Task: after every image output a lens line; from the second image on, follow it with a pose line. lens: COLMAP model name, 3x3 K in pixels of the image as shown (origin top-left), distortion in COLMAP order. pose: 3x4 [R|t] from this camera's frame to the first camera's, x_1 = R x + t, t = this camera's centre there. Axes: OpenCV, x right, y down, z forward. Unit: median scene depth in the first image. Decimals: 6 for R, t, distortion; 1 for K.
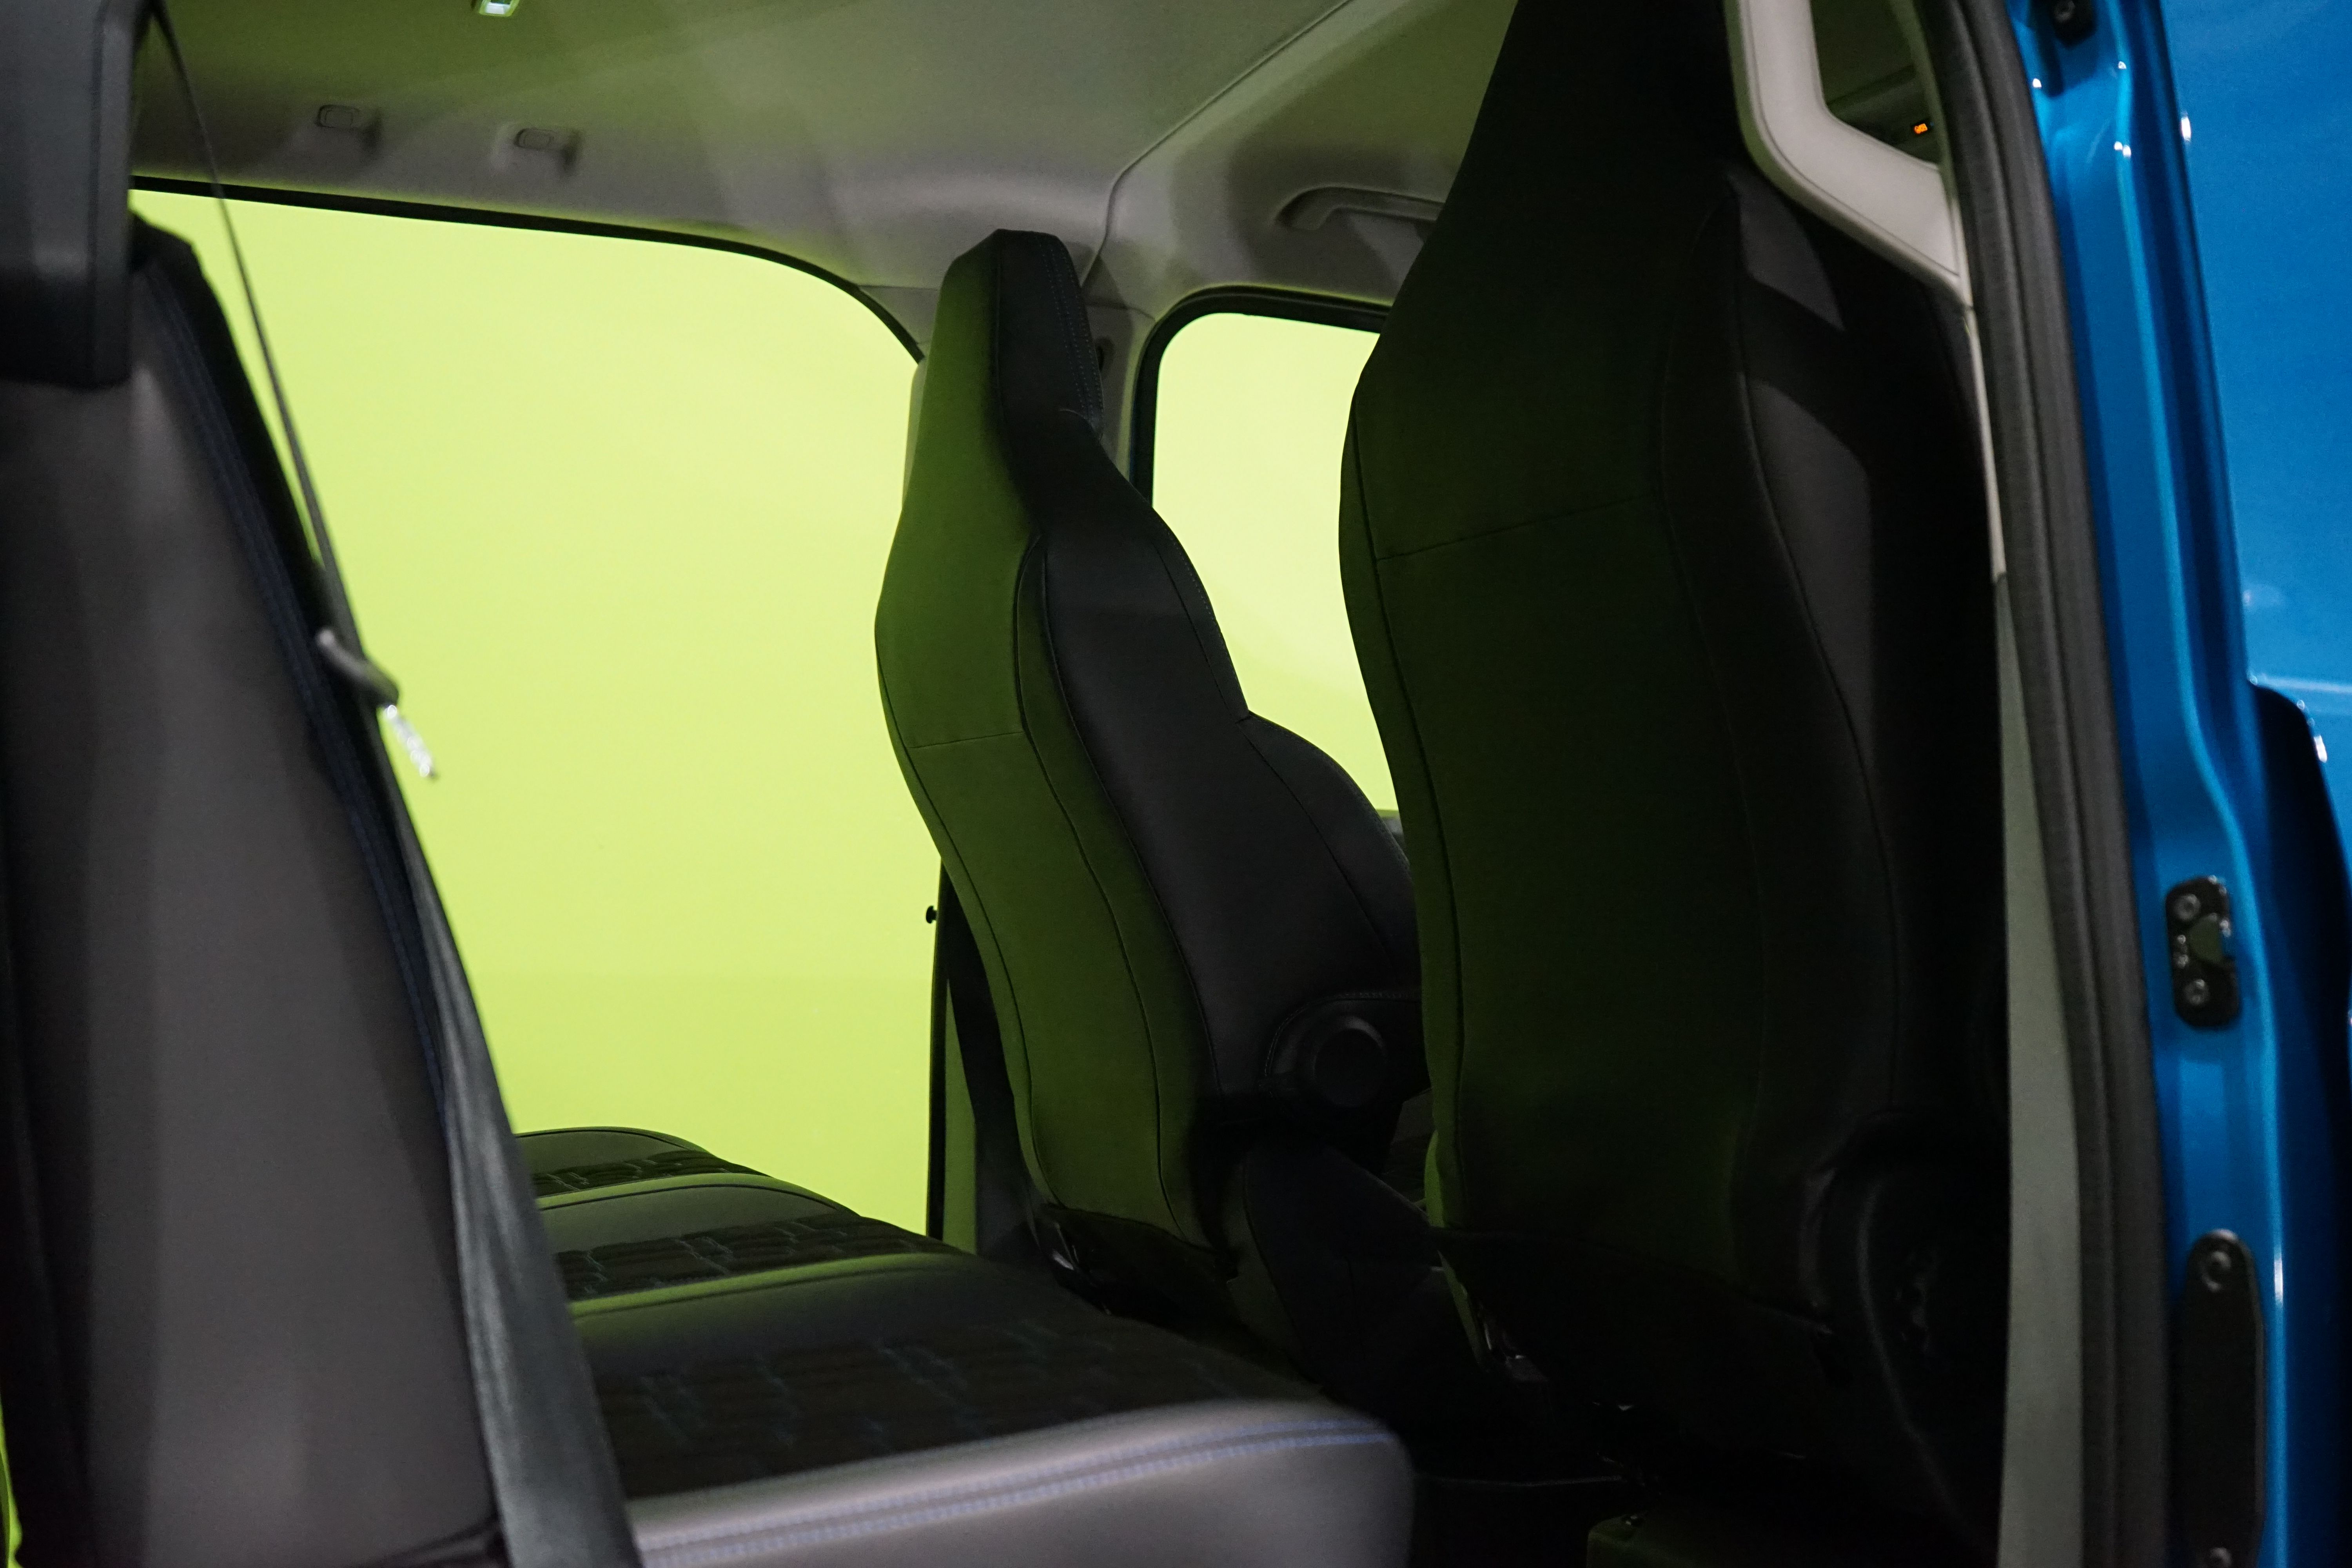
lens RADIAL K [[2763.1, 0, 1176.2], [0, 2763.1, 786.9], [0, 0, 1]] dist [0.012111, 0.000000]
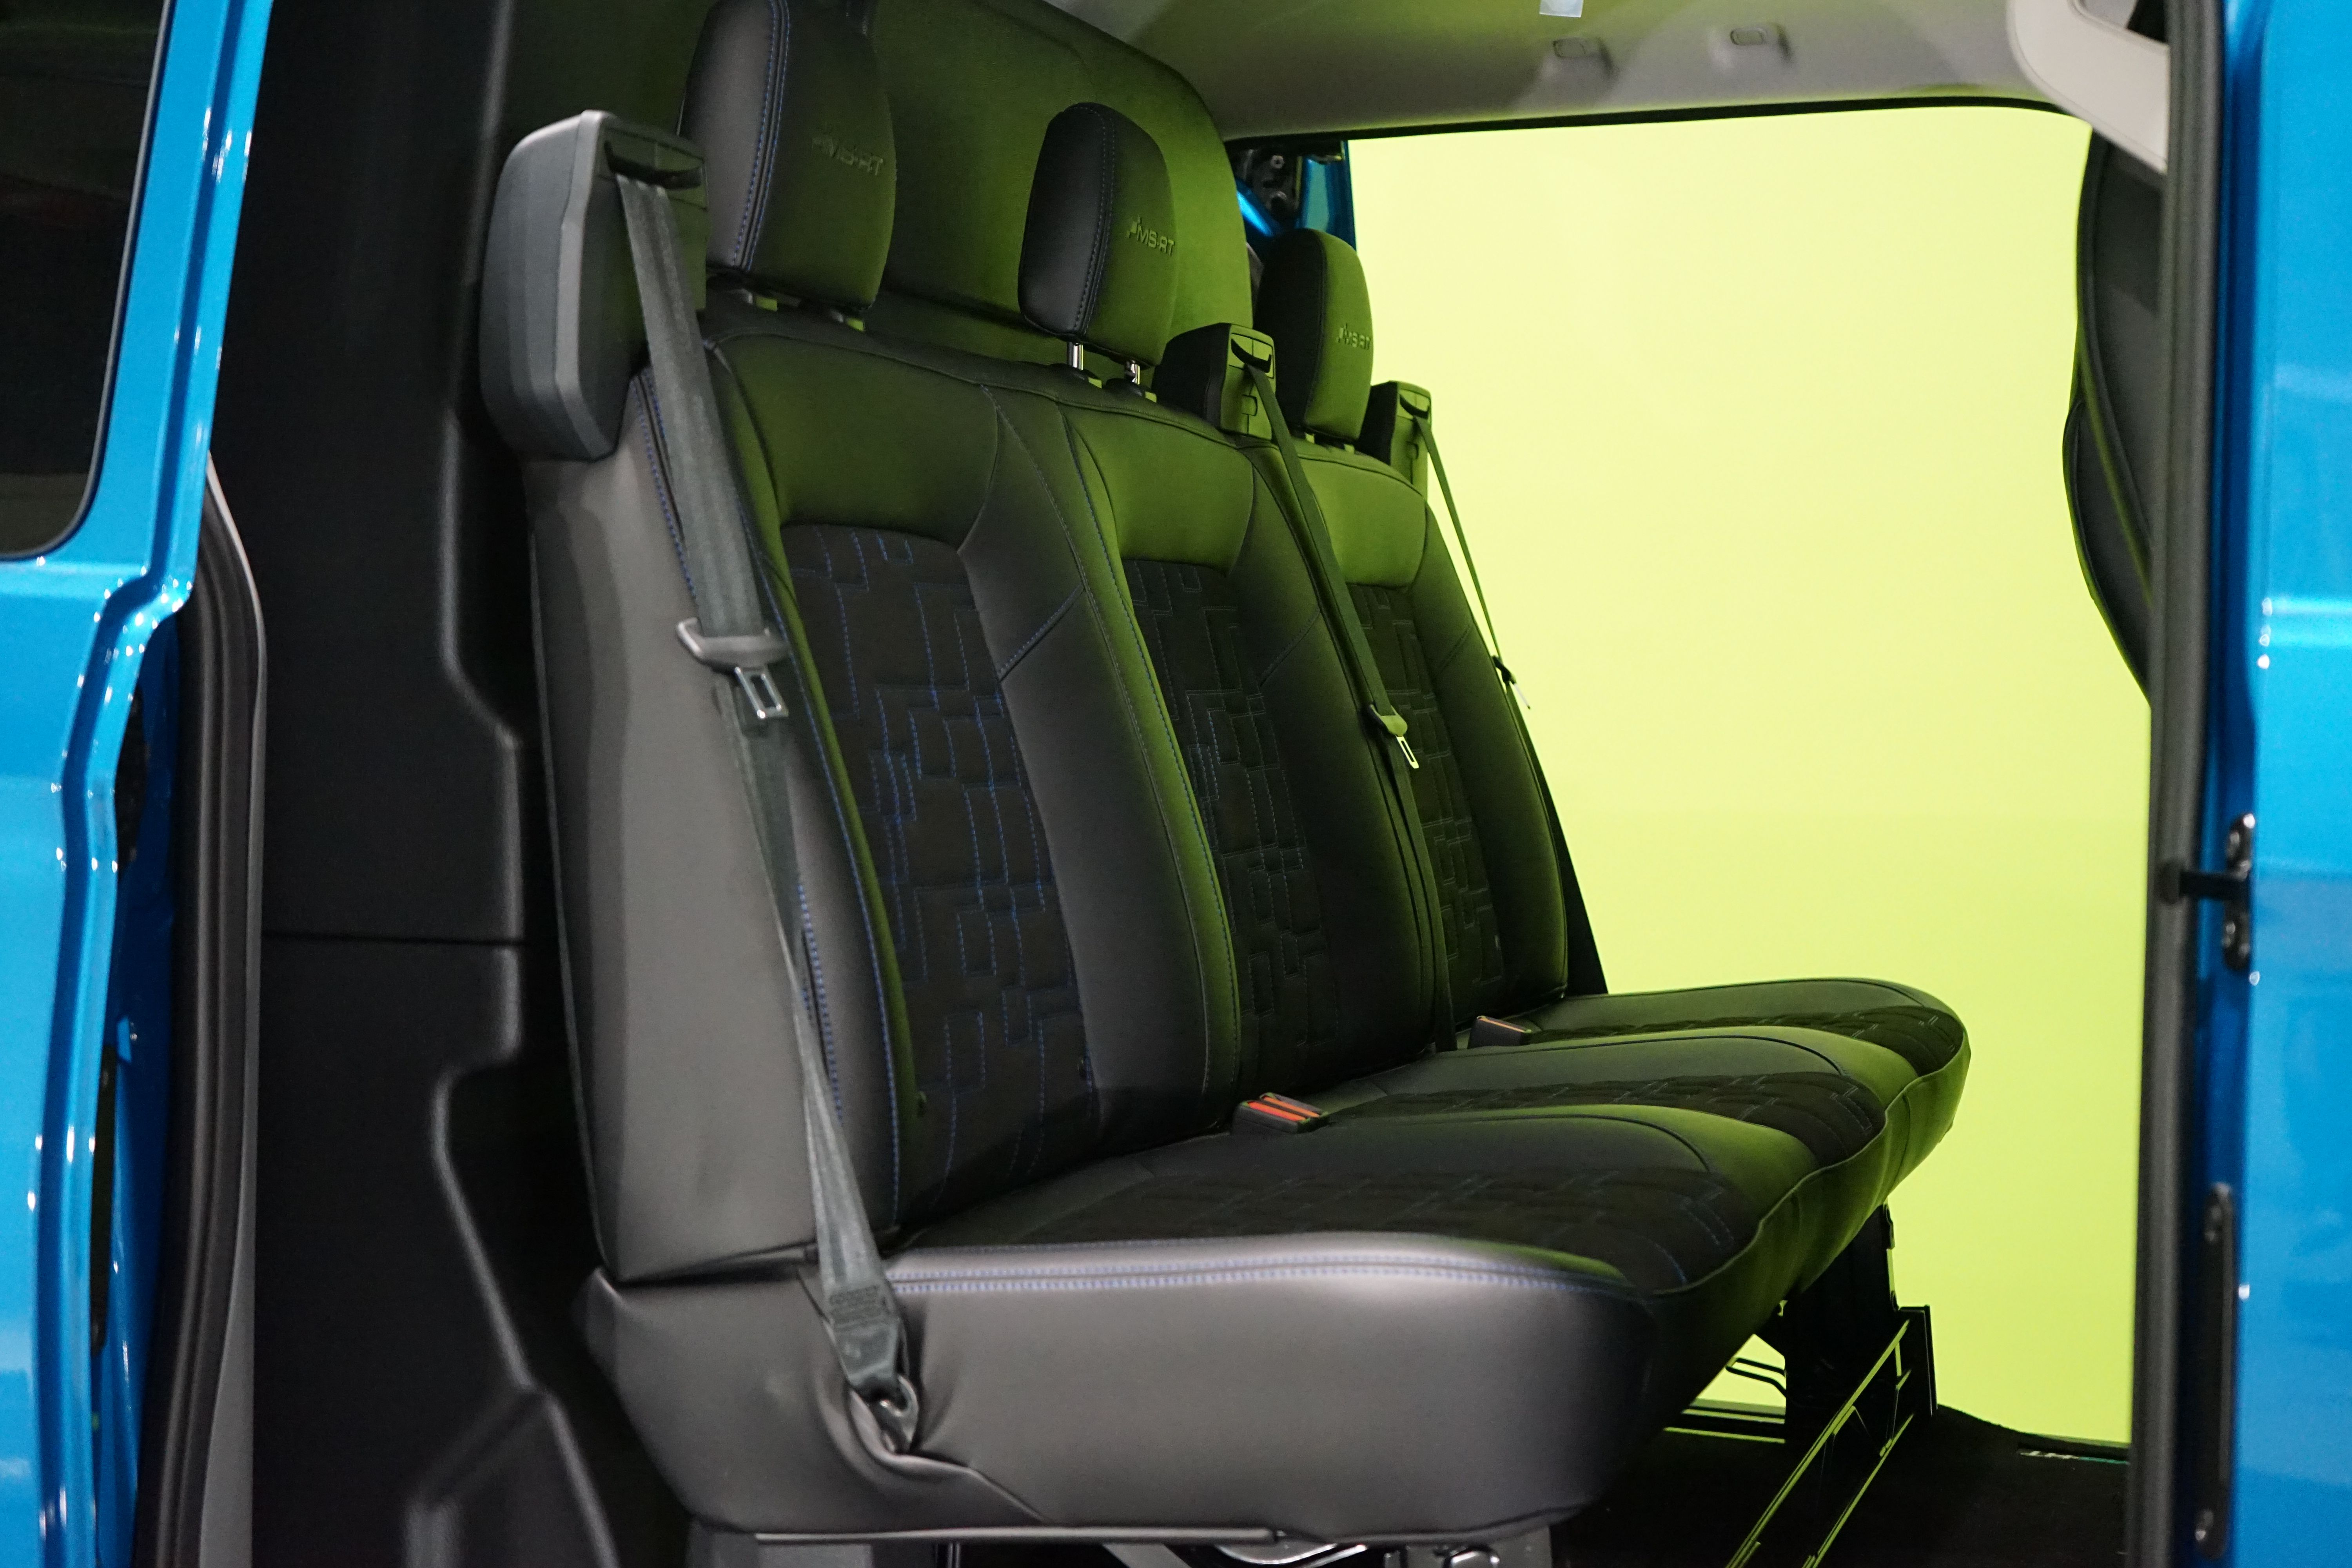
lens RADIAL K [[2990.9, 0, 1175.6], [0, 2990.9, 782.6], [0, 0, 1]] dist [-0.026764, 0.000000]
pose [[0.751797, 0.014744, -0.659230, 0.359790], [0.027335, 0.998194, 0.053499, -0.018631], [0.658828, -0.058240, 0.750036, -0.007429]]
